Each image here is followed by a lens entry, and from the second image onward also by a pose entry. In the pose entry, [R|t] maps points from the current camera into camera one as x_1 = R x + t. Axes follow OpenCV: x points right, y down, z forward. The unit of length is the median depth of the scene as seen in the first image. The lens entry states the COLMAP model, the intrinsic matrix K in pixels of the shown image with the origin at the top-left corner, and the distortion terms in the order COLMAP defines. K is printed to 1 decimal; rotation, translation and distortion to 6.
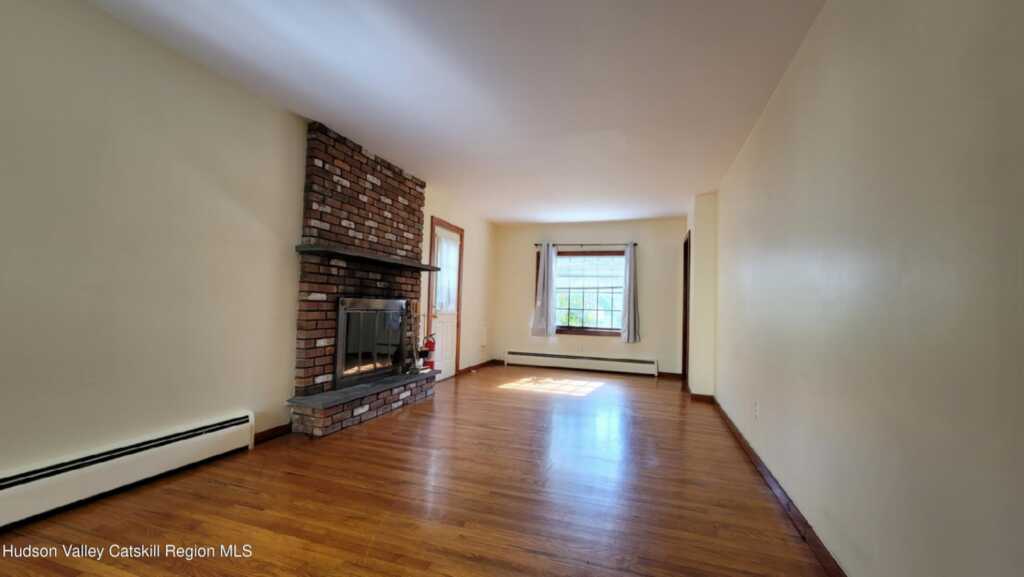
lens RADIAL K [[411.8, 0, 518.6], [0, 411.8, 289.3], [0, 0, 1]] dist [-0.003061, 0.000821]
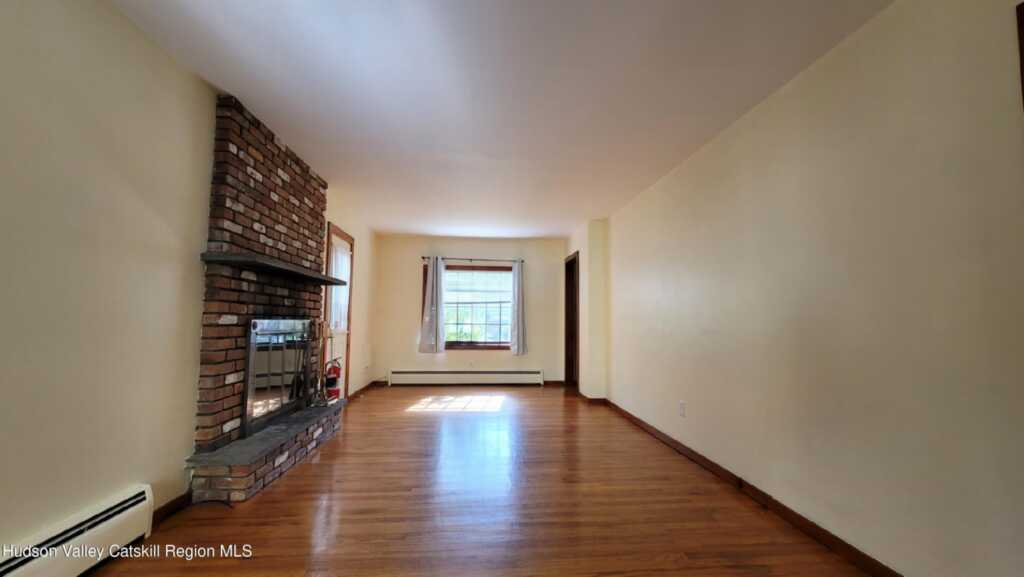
lens RADIAL K [[411.8, 0, 516.3], [0, 411.8, 289.8], [0, 0, 1]] dist [-0.003061, 0.000821]
pose [[0.919301, 0.008247, 0.393469, -0.239479], [0.002212, 0.999656, -0.026119, -0.013275], [-0.393549, 0.024882, 0.918967, 0.059933]]
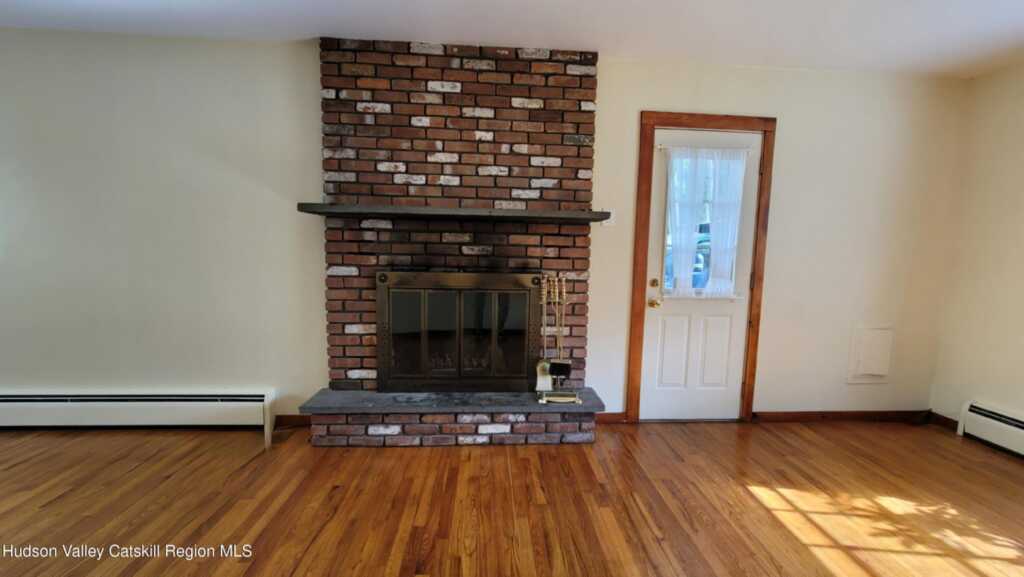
lens RADIAL K [[411.8, 0, 514.7], [0, 411.8, 291.2], [0, 0, 1]] dist [-0.003061, 0.000821]
pose [[0.368883, 0.072016, -0.926682, 0.295720], [0.028338, 0.995659, 0.088657, -0.002723], [0.929044, -0.058964, 0.365241, 0.825313]]
